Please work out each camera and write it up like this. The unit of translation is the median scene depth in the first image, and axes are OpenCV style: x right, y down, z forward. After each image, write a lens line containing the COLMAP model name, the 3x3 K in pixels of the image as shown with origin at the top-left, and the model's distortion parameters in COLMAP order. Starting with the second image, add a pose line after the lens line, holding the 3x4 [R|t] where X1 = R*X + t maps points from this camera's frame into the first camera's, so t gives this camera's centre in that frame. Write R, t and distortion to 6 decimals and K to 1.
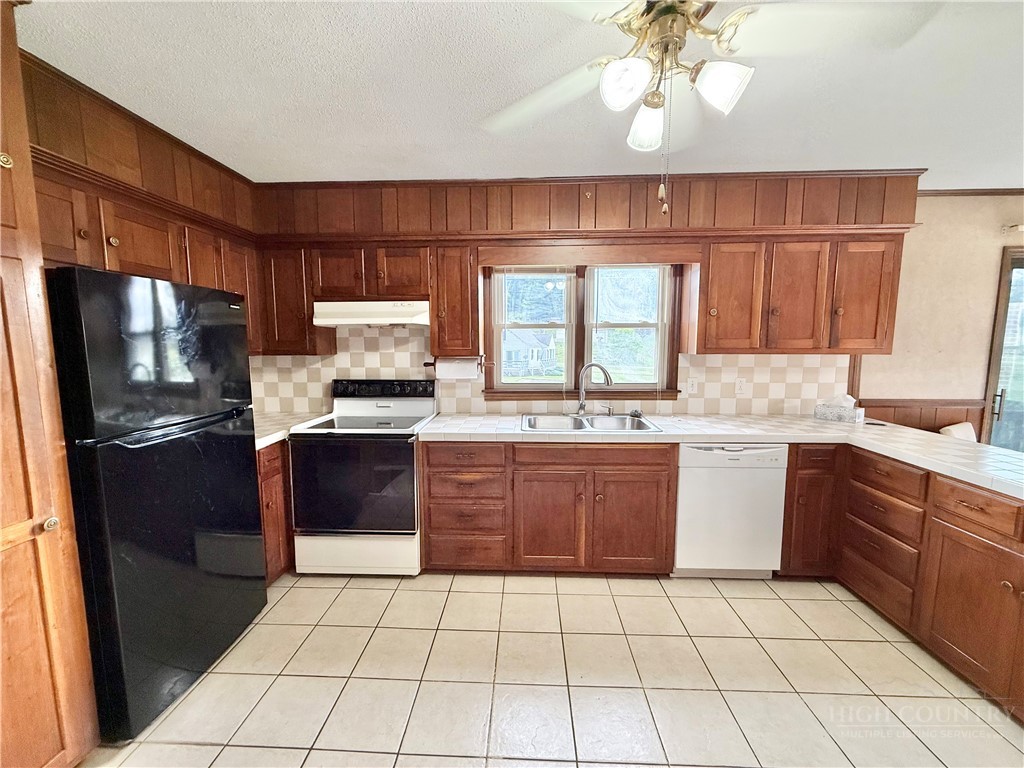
lens RADIAL K [[408.7, 0, 507.7], [0, 408.7, 385.0], [0, 0, 1]] dist [-0.000936, -0.000263]
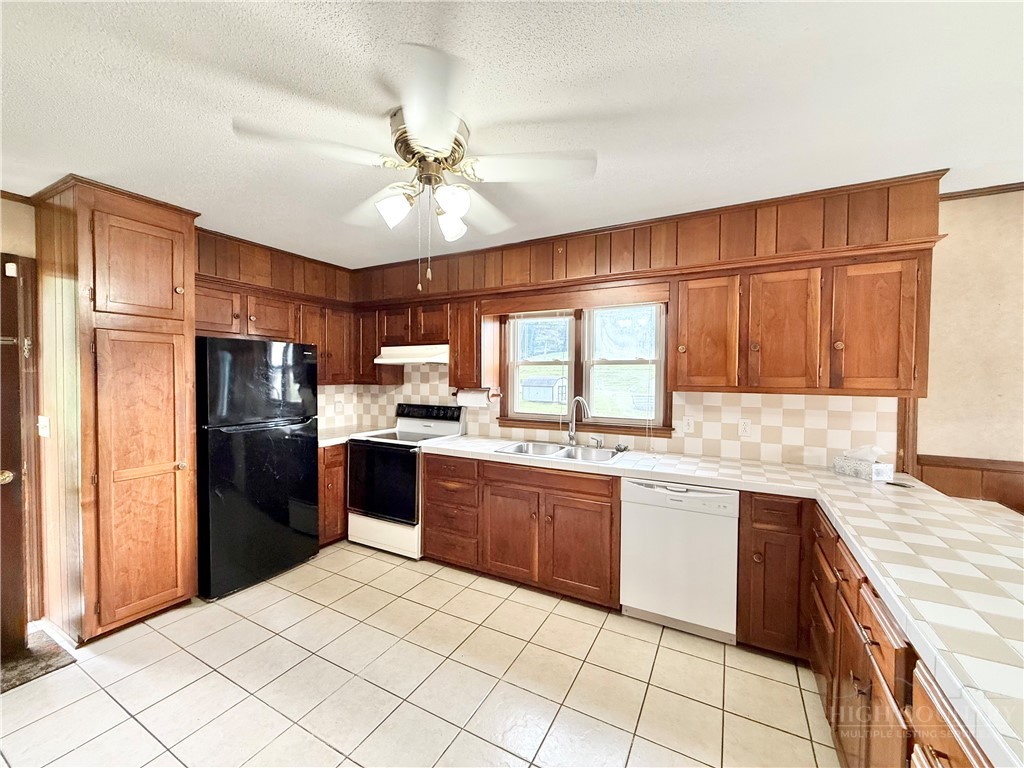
lens RADIAL K [[408.7, 0, 507.7], [0, 408.7, 385.0], [0, 0, 1]] dist [-0.000936, -0.000263]
pose [[0.898002, 0.018896, -0.439586, 0.565347], [-0.055366, 0.995989, -0.070291, 0.000561], [0.436495, 0.087460, 0.895446, -0.058542]]
